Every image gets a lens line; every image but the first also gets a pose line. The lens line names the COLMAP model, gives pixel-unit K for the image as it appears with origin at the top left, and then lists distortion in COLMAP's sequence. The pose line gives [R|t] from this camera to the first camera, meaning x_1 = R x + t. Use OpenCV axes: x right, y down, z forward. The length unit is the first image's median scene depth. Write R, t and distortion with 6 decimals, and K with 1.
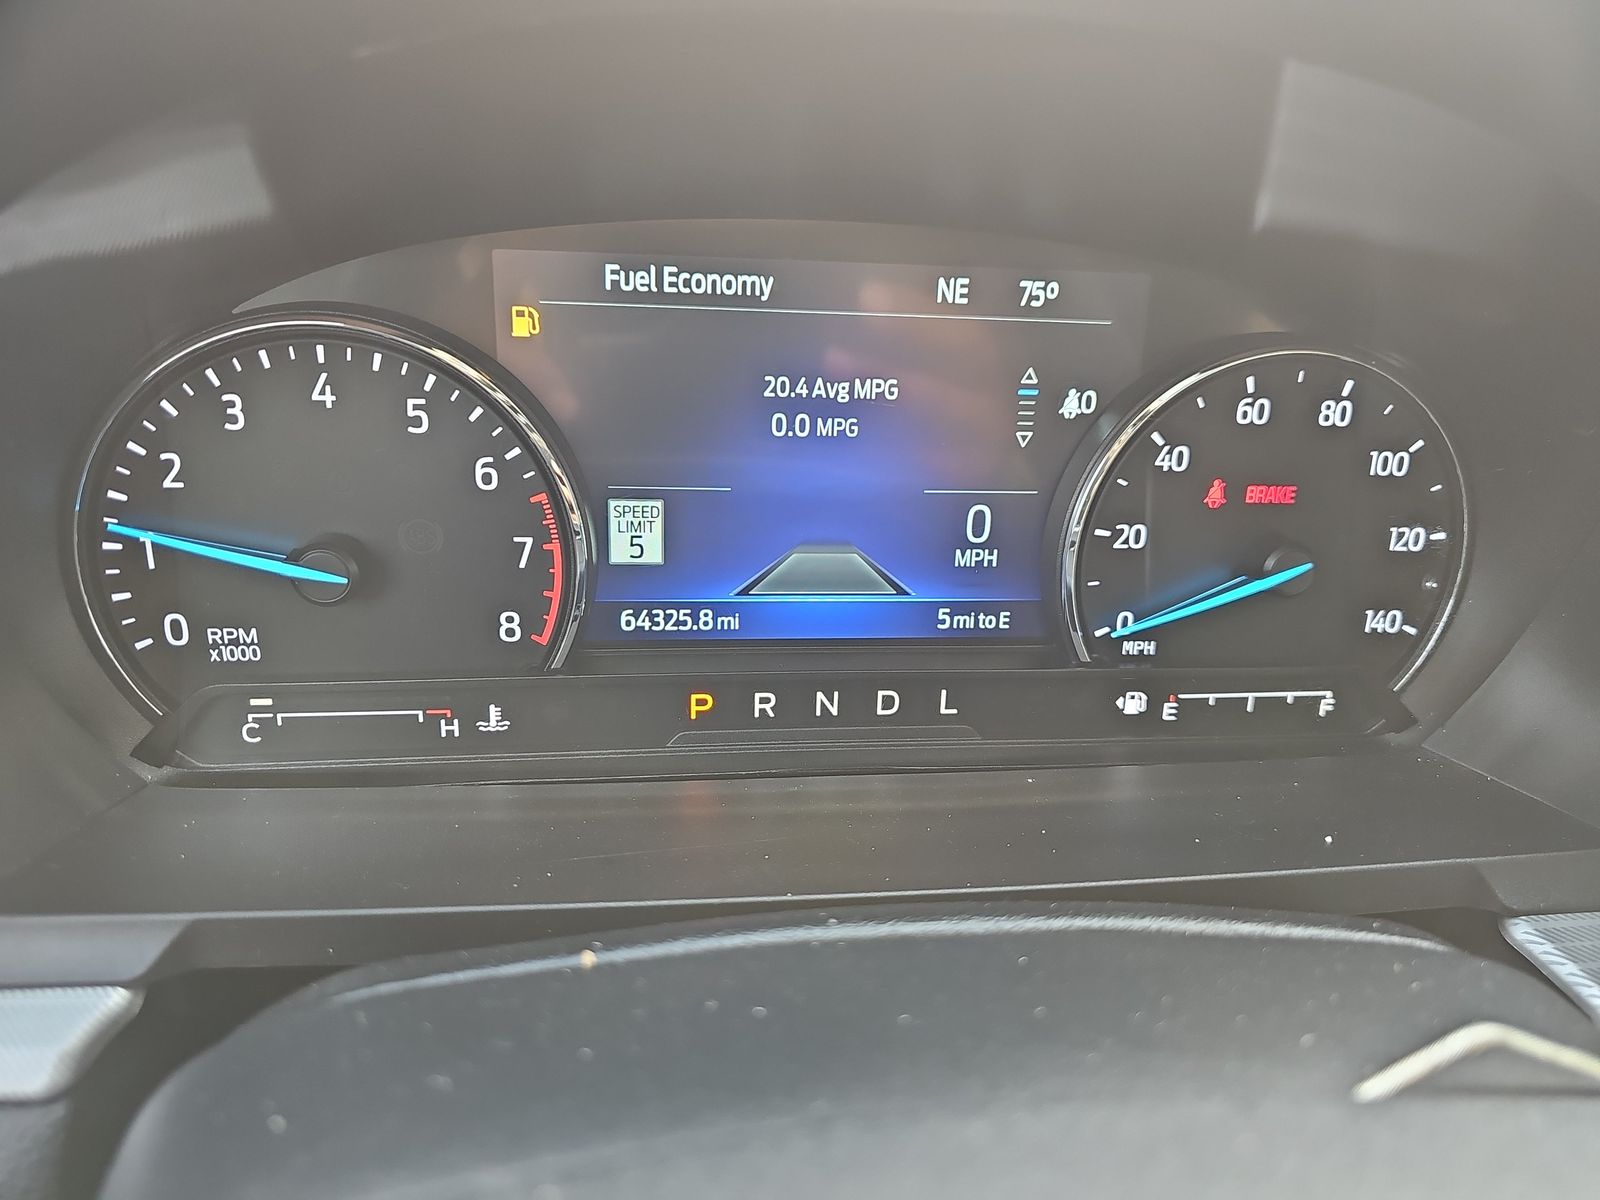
lens RADIAL K [[1045.2, 0, 801.0], [0, 1045.2, 605.5], [0, 0, 1]] dist [0.029178, -0.055973]
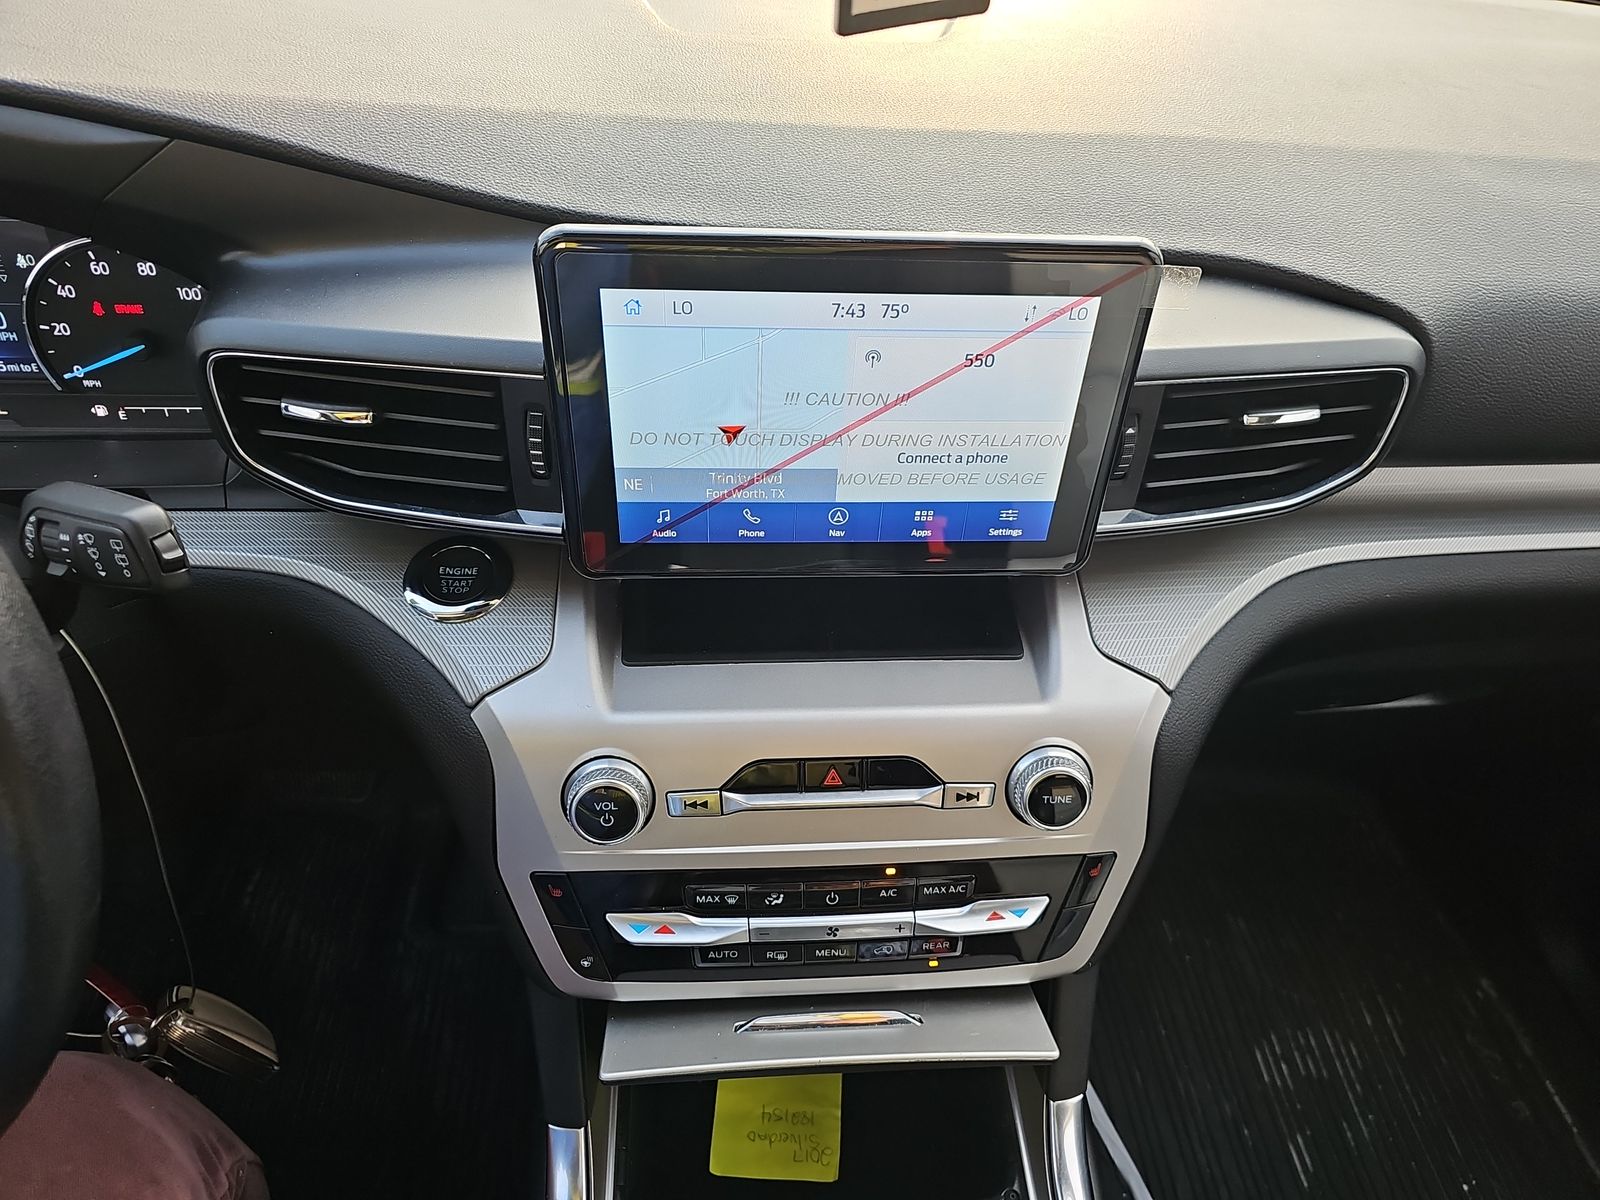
lens RADIAL K [[1045.2, 0, 801.0], [0, 1045.2, 605.5], [0, 0, 1]] dist [0.029178, -0.055973]
pose [[0.999359, 0.035605, -0.003608, 1.776970], [-0.032819, 0.952004, 0.304321, -0.218940], [0.014270, -0.304007, 0.952563, -1.072593]]
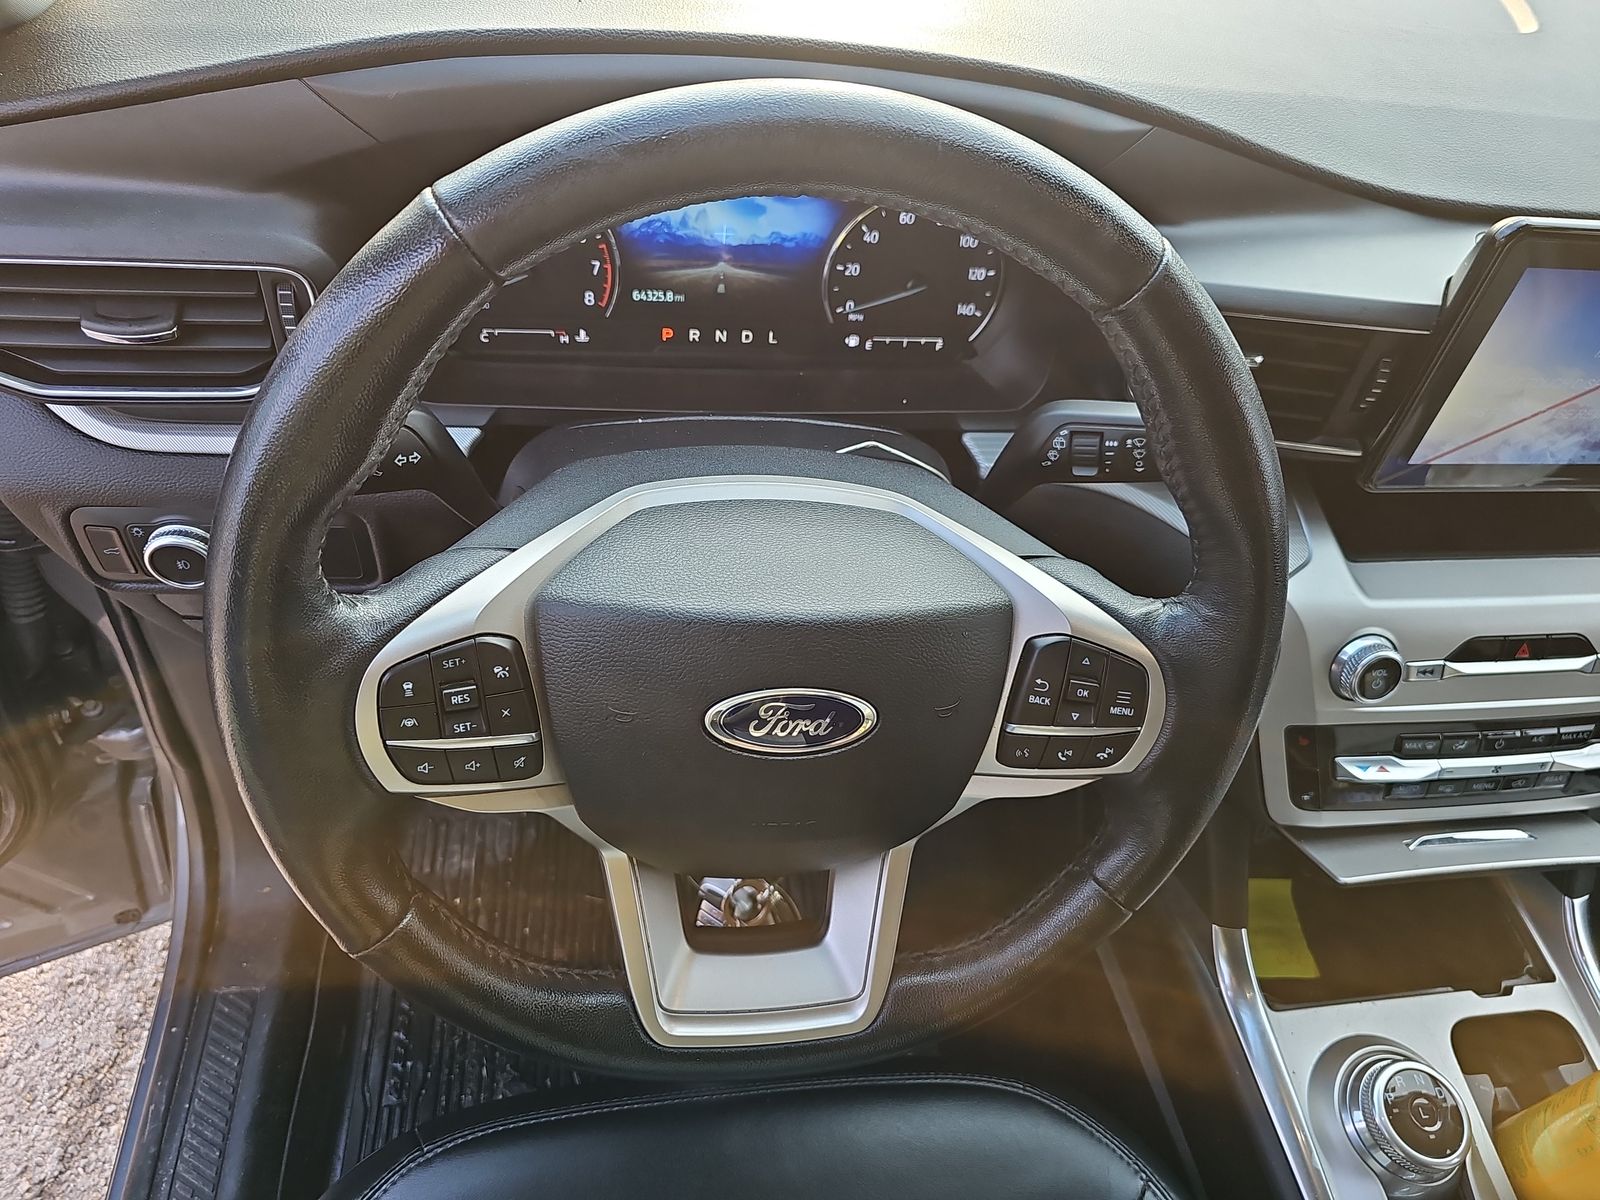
lens RADIAL K [[1045.2, 0, 801.0], [0, 1045.2, 605.5], [0, 0, 1]] dist [0.029178, -0.055973]
pose [[0.997200, 0.034226, 0.066484, 0.069647], [-0.057731, 0.917463, 0.393611, -0.292767], [-0.047525, -0.396347, 0.916870, -1.442248]]
